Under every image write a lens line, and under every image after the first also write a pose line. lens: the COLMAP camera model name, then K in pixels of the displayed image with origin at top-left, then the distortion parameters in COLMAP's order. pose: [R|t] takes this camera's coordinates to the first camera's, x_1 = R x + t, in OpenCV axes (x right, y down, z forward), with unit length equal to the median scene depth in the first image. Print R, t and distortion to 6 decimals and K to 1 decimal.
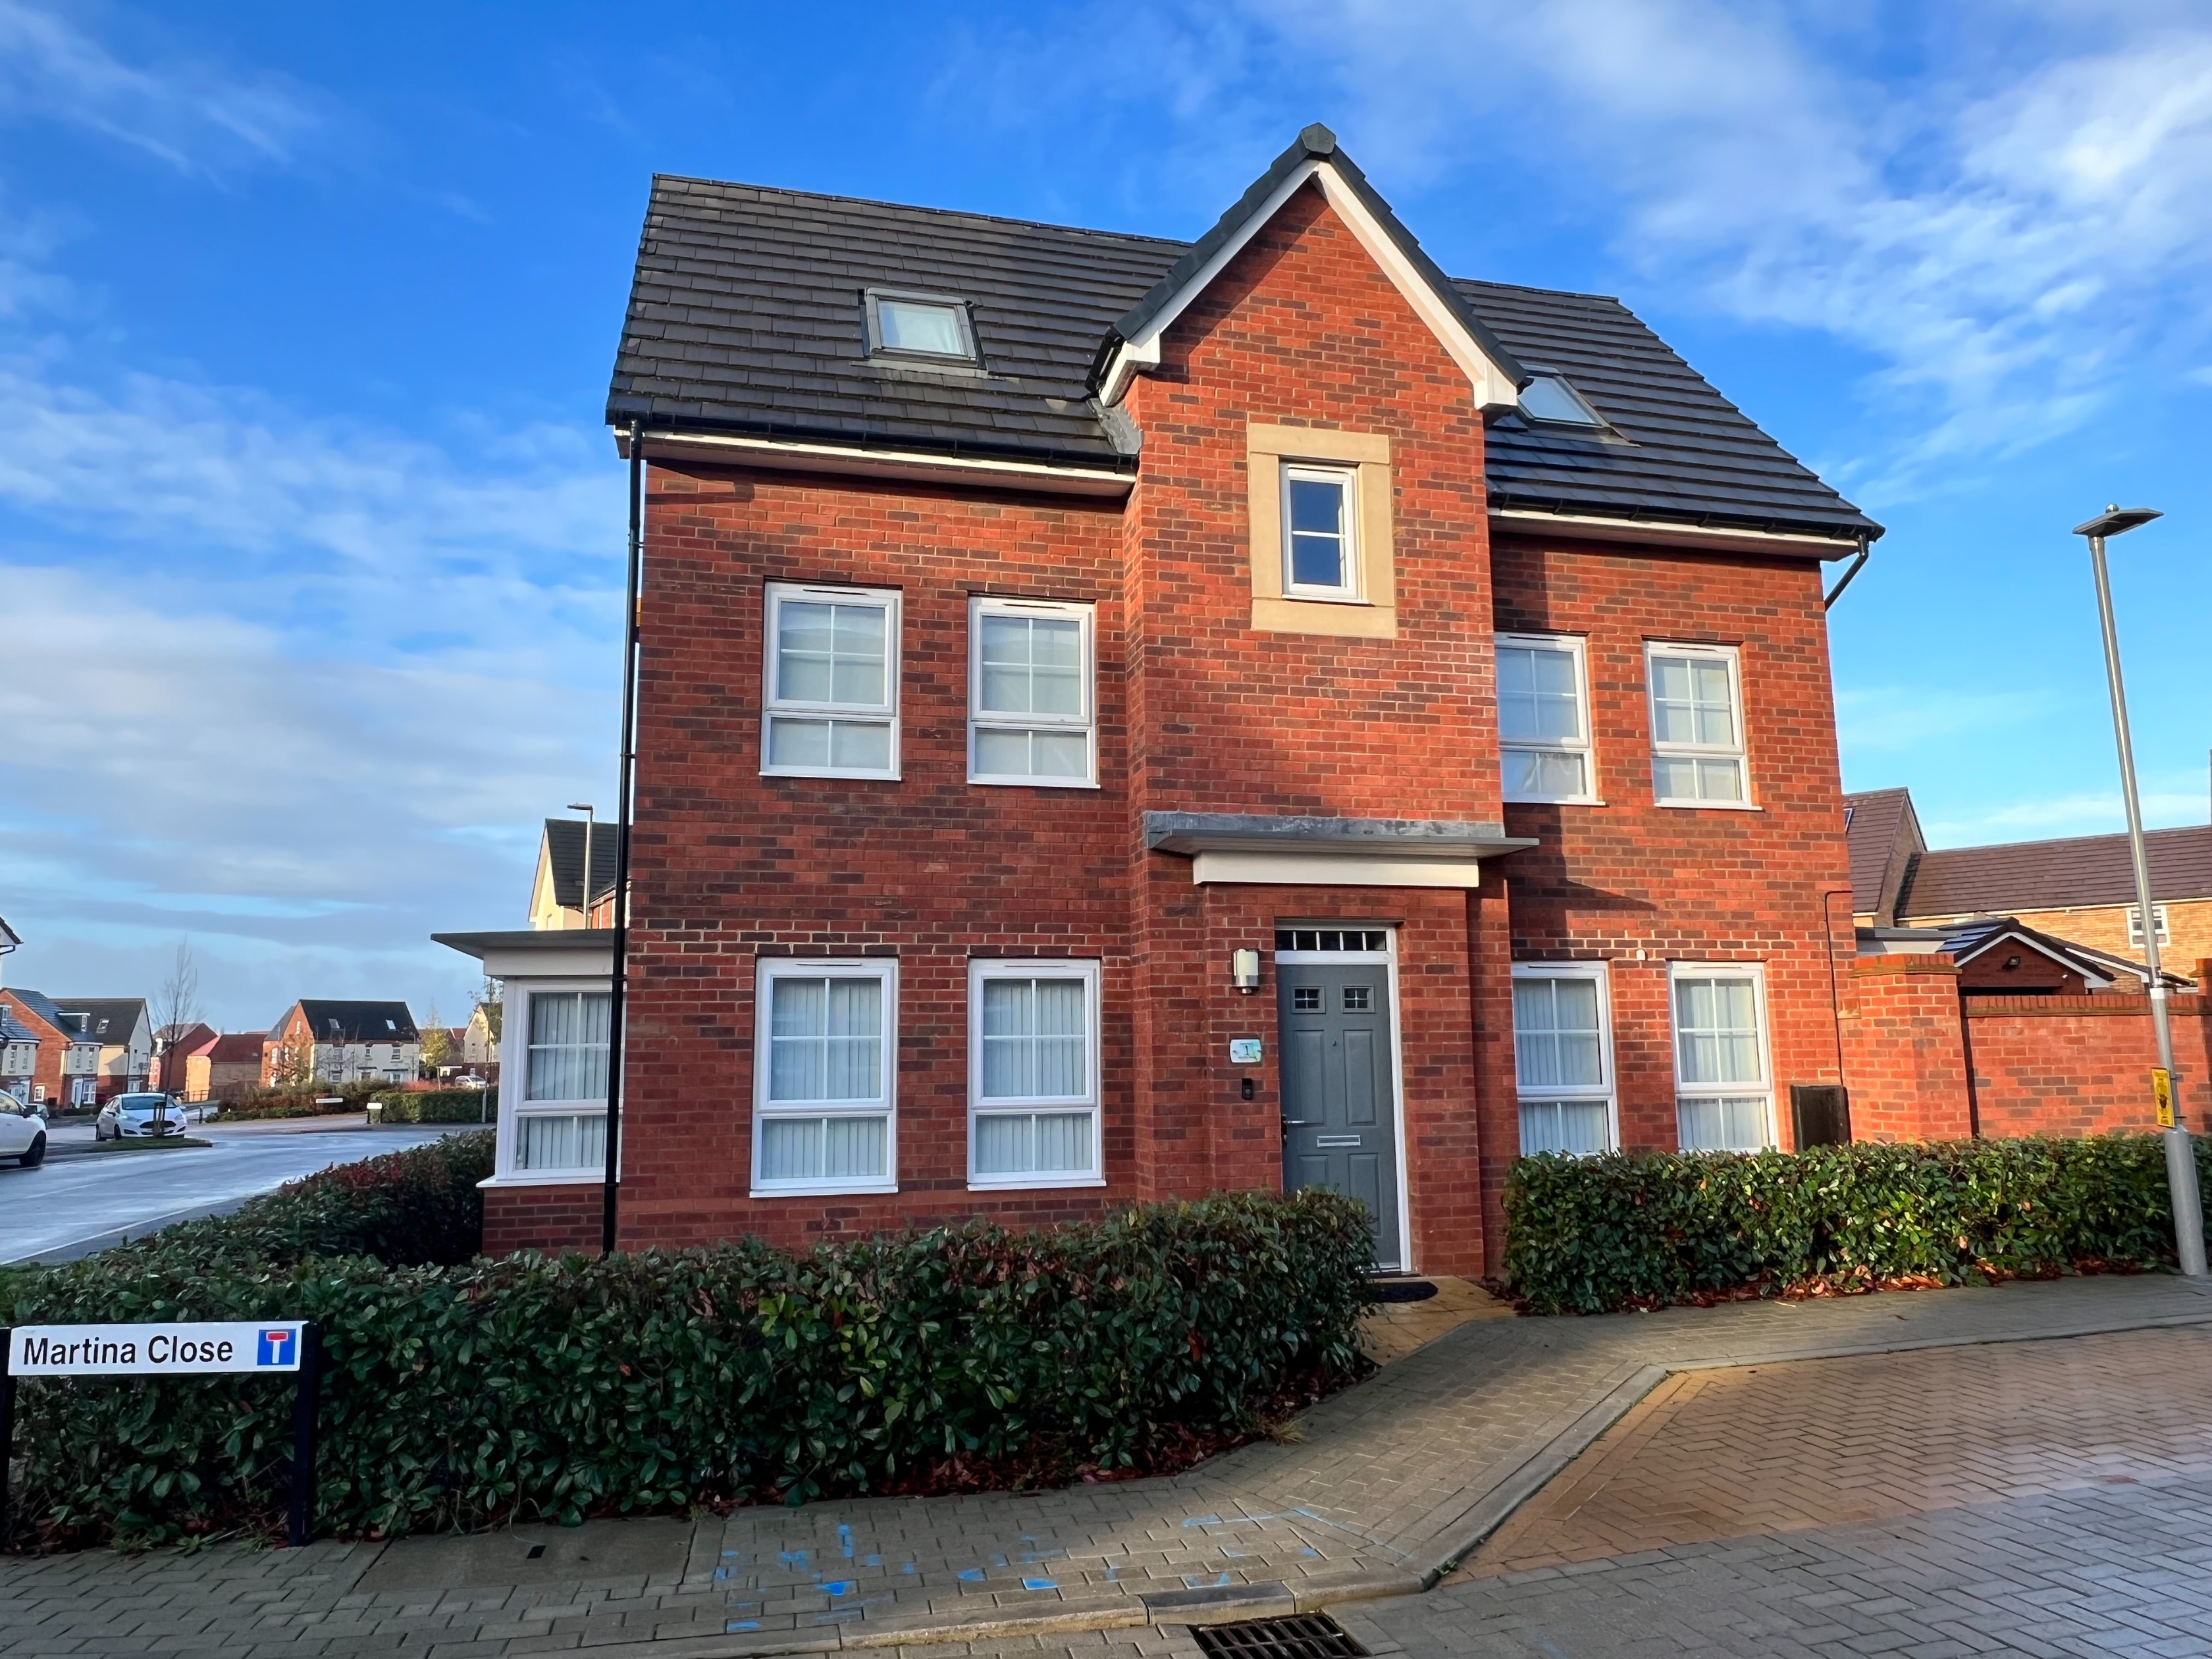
lens RADIAL K [[1432.2, 0, 1111.3], [0, 1432.2, 835.7], [0, 0, 1]] dist [-0.003158, 0.003544]
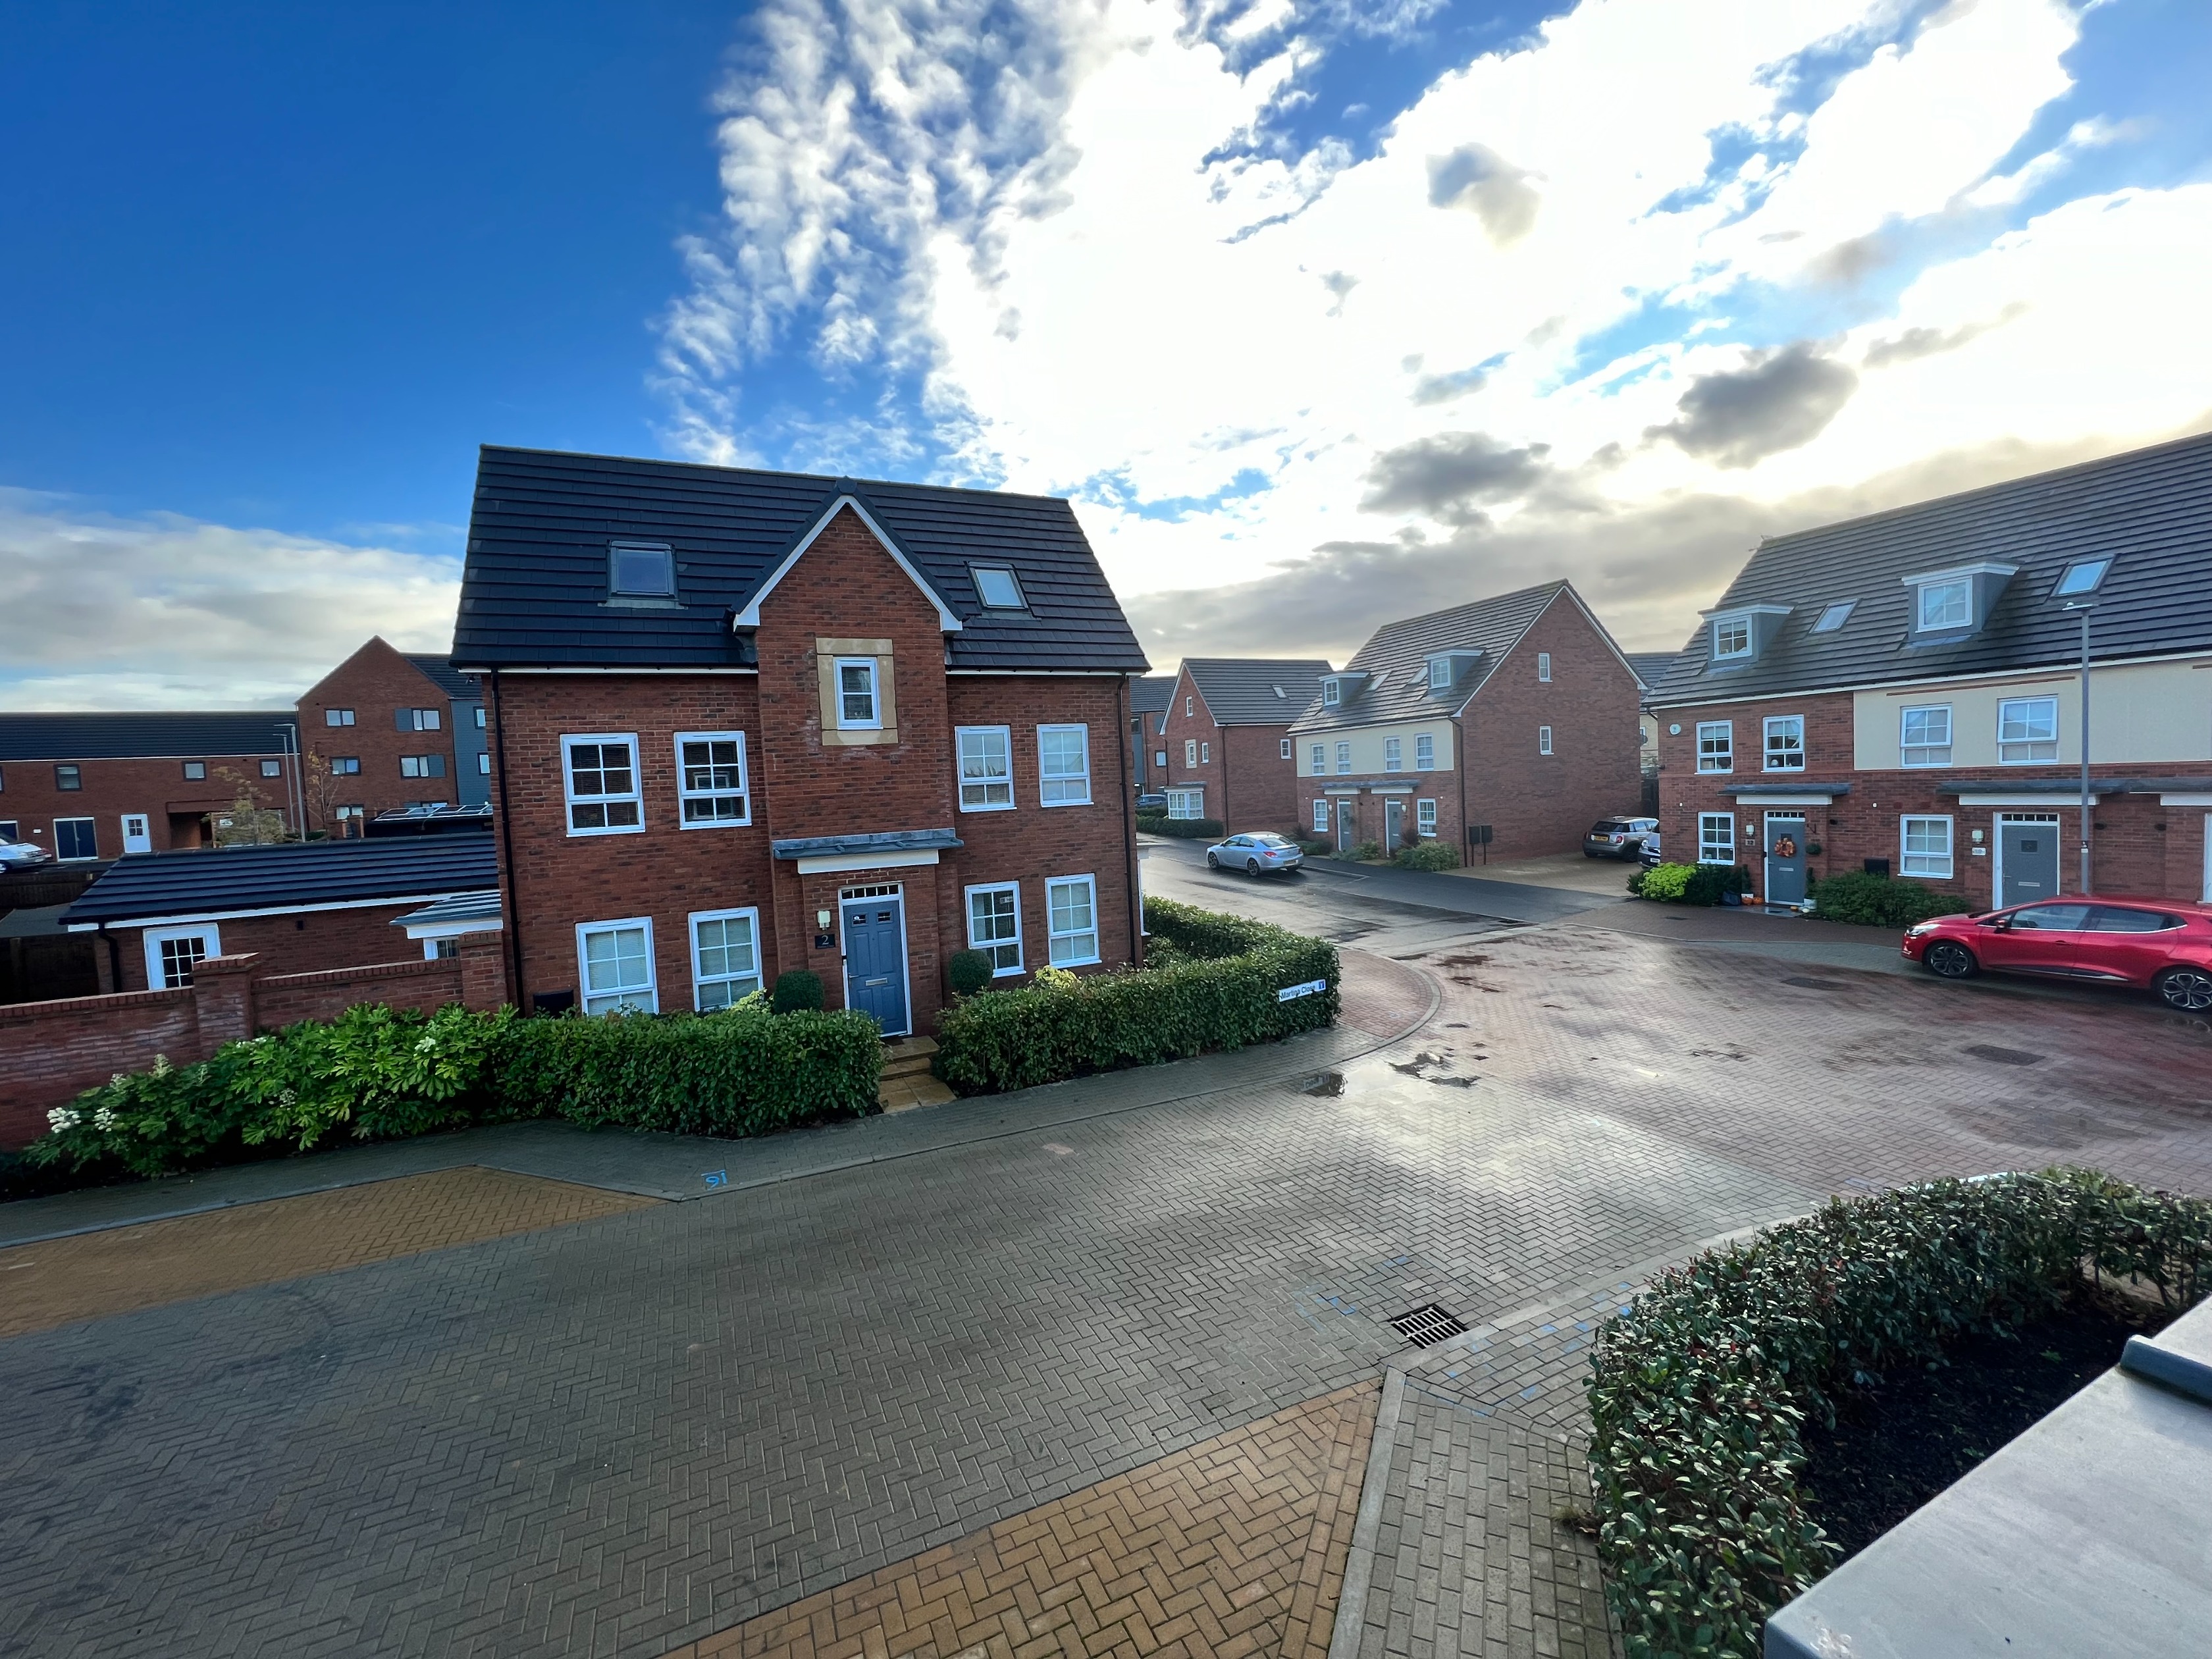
lens RADIAL K [[881.9, 0, 1100.7], [0, 881.9, 834.8], [0, 0, 1]] dist [0.000199, -0.000058]
pose [[0.982195, -0.051743, 0.180599, 0.256480], [0.015175, 0.980033, 0.198257, -0.265500], [-0.187251, -0.191986, 0.963368, -0.316093]]
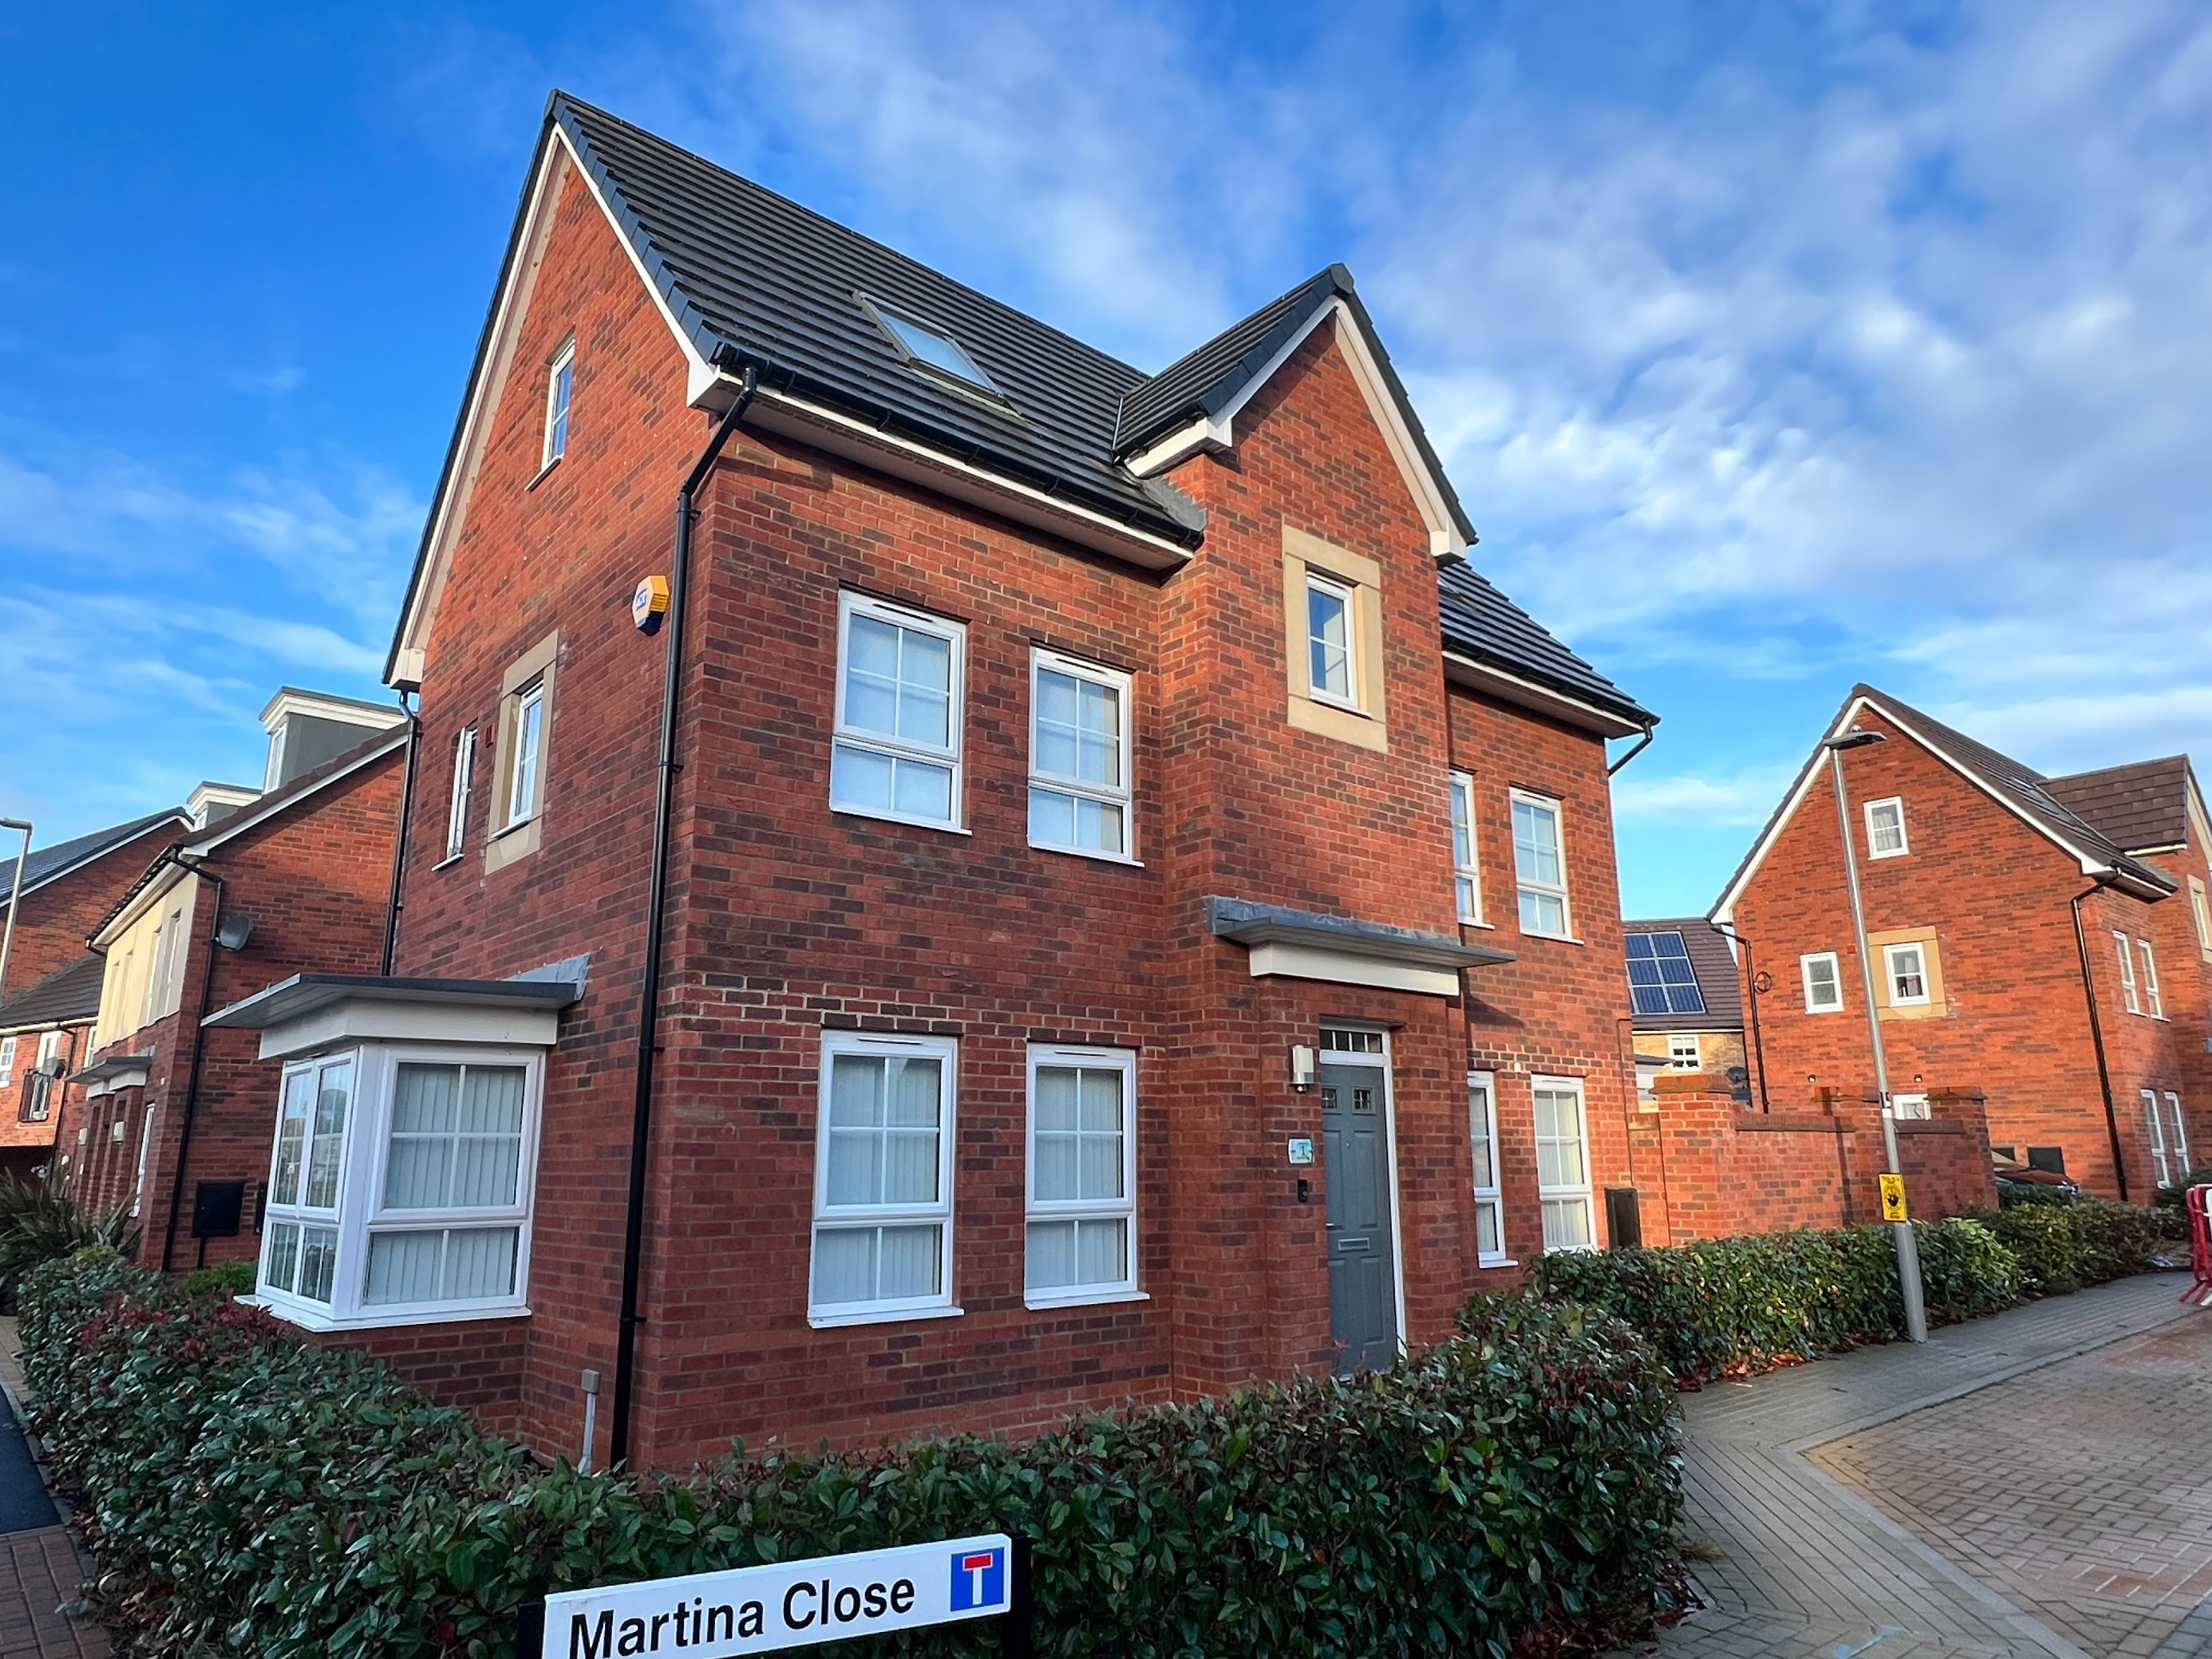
lens RADIAL K [[1383.1, 0, 1092.6], [0, 1383.1, 831.3], [0, 0, 1]] dist [-0.002538, -0.000858]
pose [[0.894264, 0.111844, 0.433340, -0.440079], [-0.074527, 0.991966, -0.102225, 0.039662], [-0.441292, 0.059120, 0.895414, 0.199765]]
